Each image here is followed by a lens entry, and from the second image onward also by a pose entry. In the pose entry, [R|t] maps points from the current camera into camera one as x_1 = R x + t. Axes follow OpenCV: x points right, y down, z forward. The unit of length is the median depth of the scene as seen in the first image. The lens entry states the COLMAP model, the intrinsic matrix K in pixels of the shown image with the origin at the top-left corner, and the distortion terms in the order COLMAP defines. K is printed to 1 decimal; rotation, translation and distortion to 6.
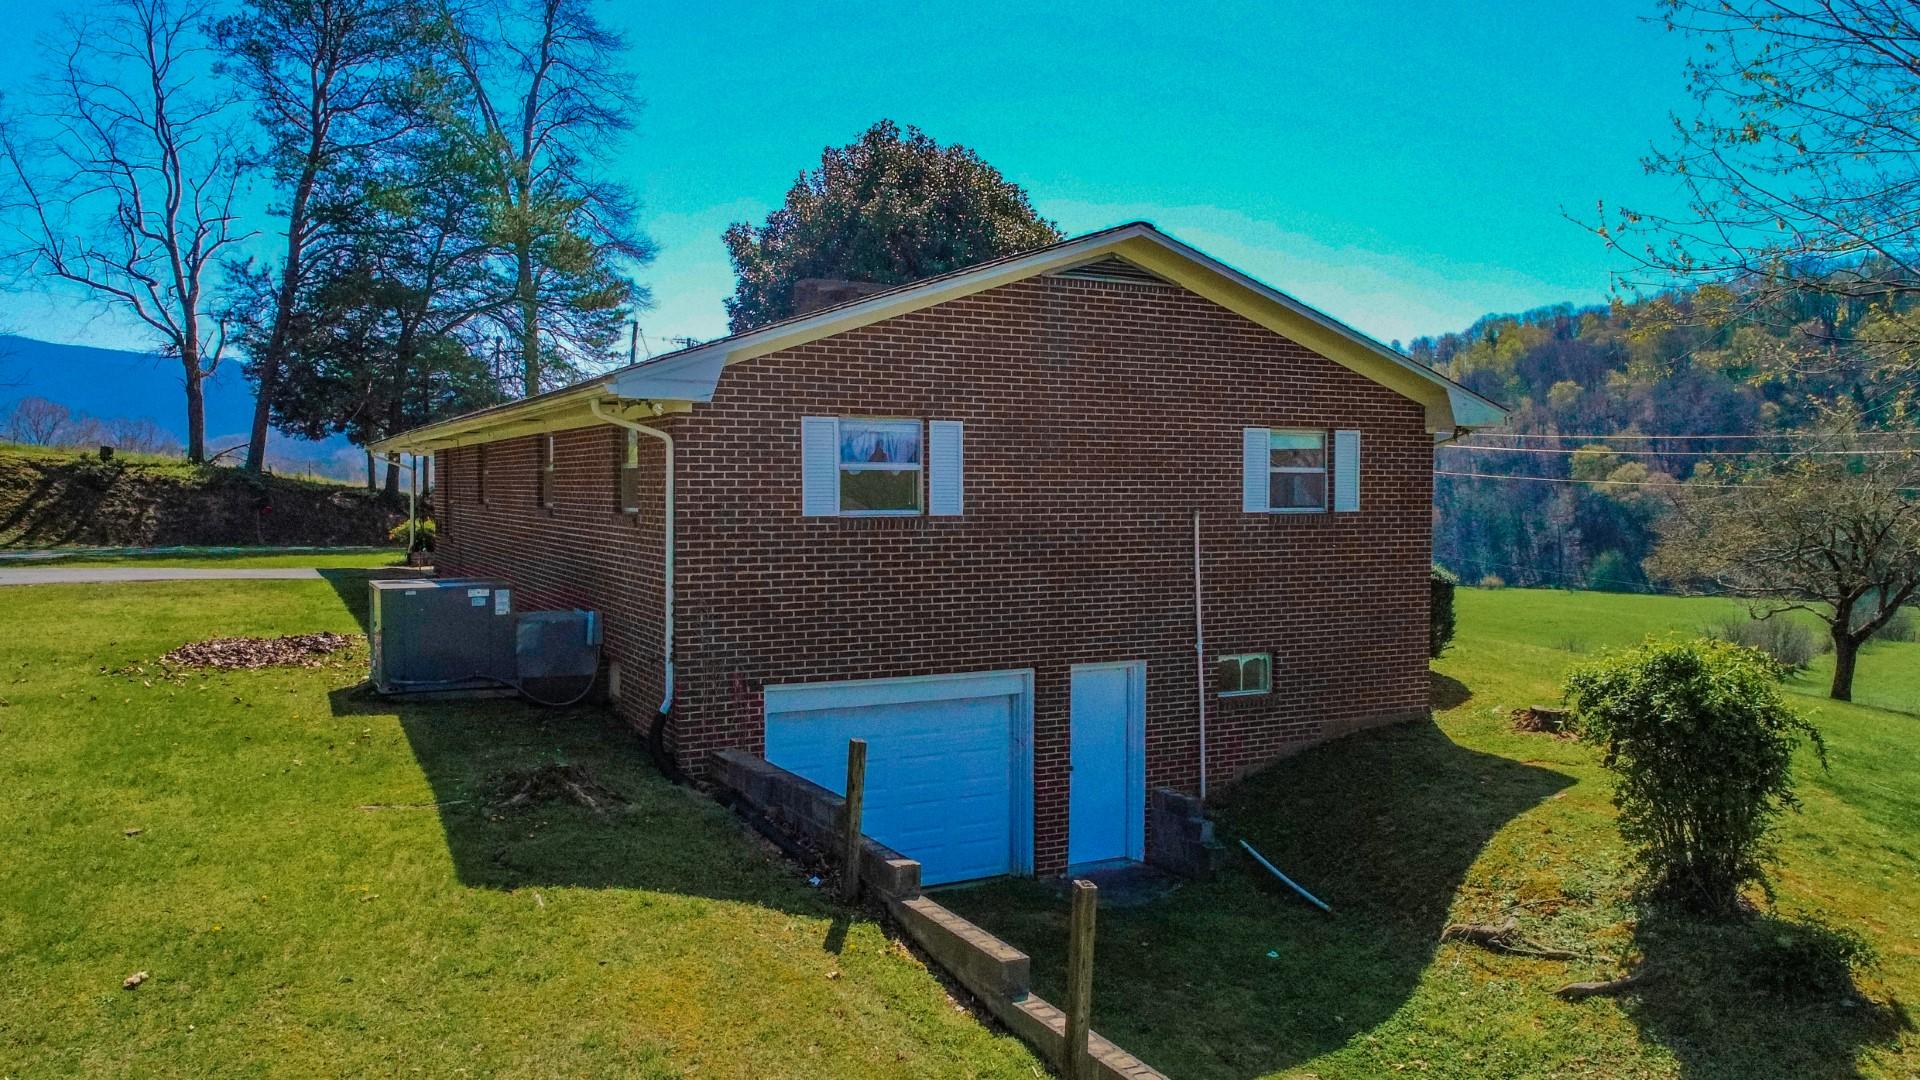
lens RADIAL K [[1401.5, 0, 960.0], [0, 1401.5, 540.0], [0, 0, 1]] dist [-0.005049, -0.004931]
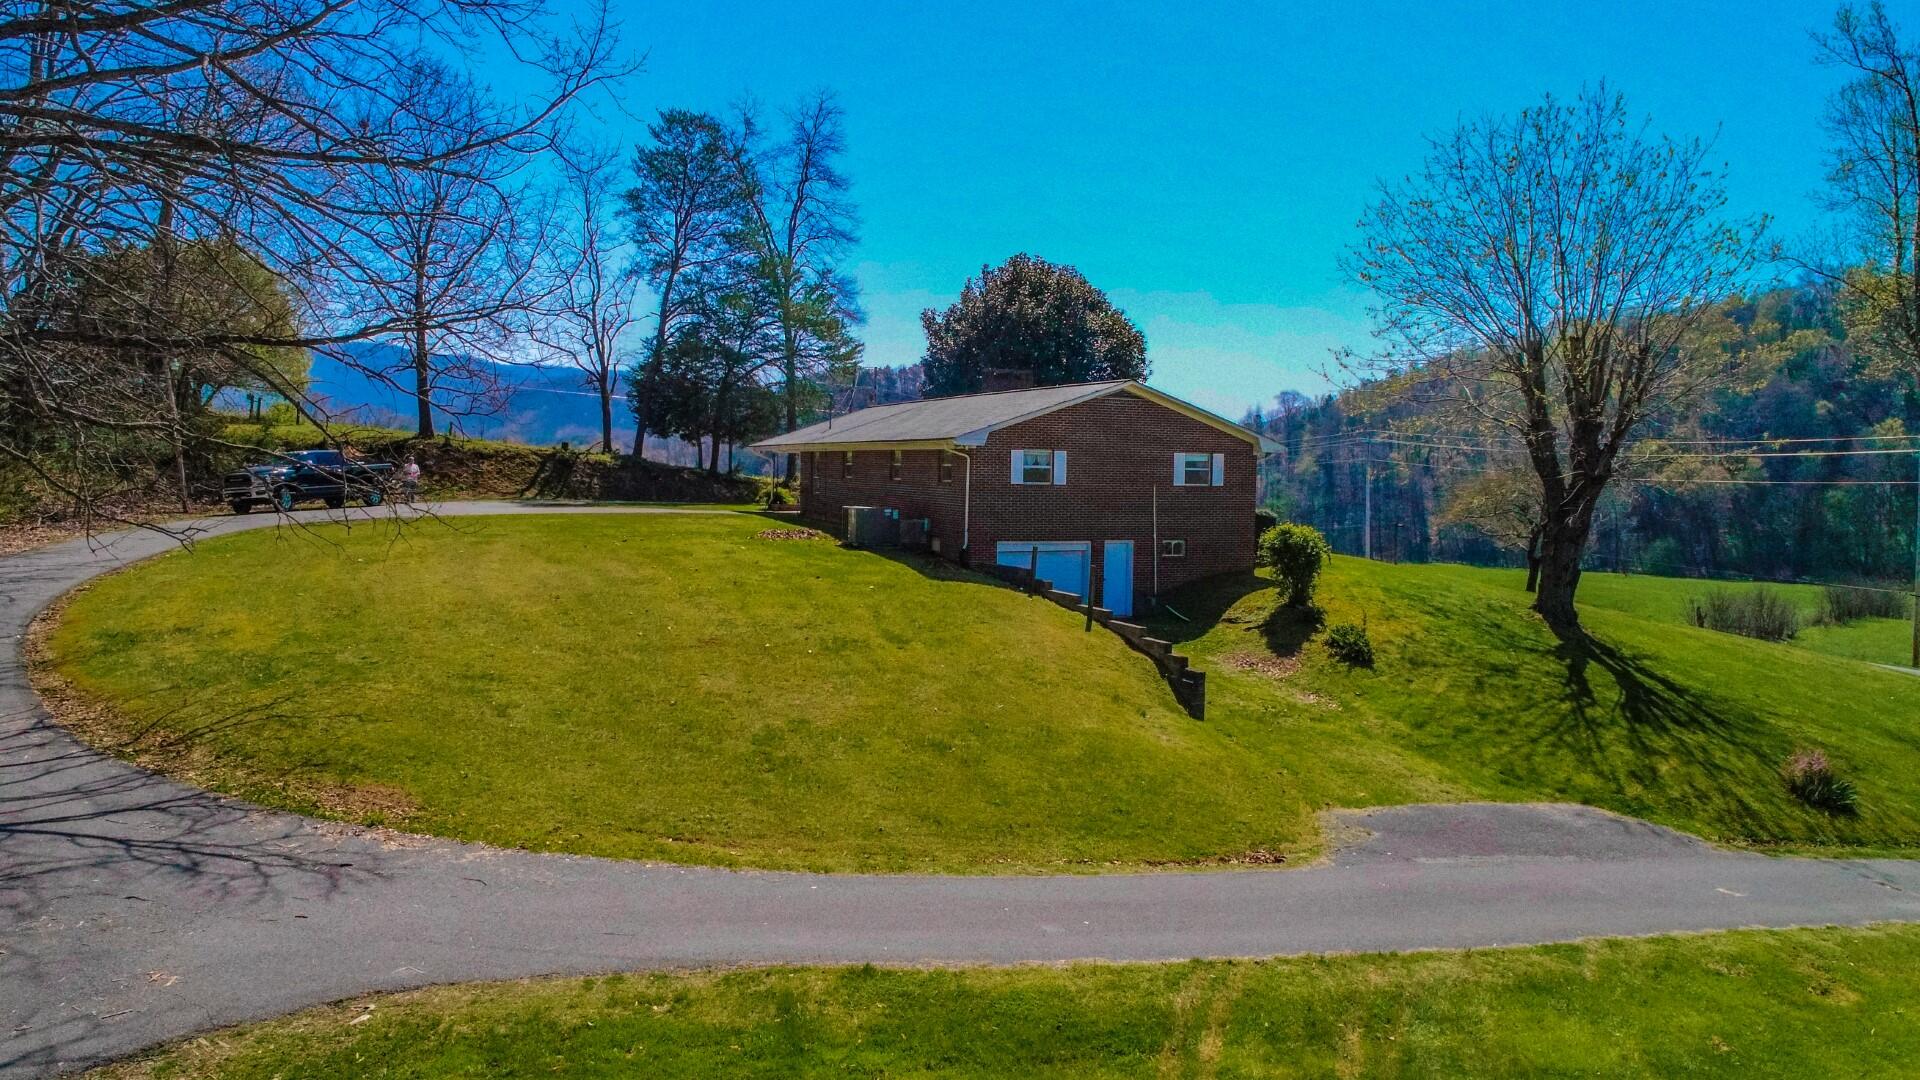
lens RADIAL K [[1401.5, 0, 960.0], [0, 1401.5, 540.0], [0, 0, 1]] dist [-0.005049, -0.004931]
pose [[0.997426, 0.016515, -0.069774, -0.004725], [-0.015622, 0.999789, 0.013327, 0.023152], [0.069980, -0.012203, 0.997474, -0.705504]]
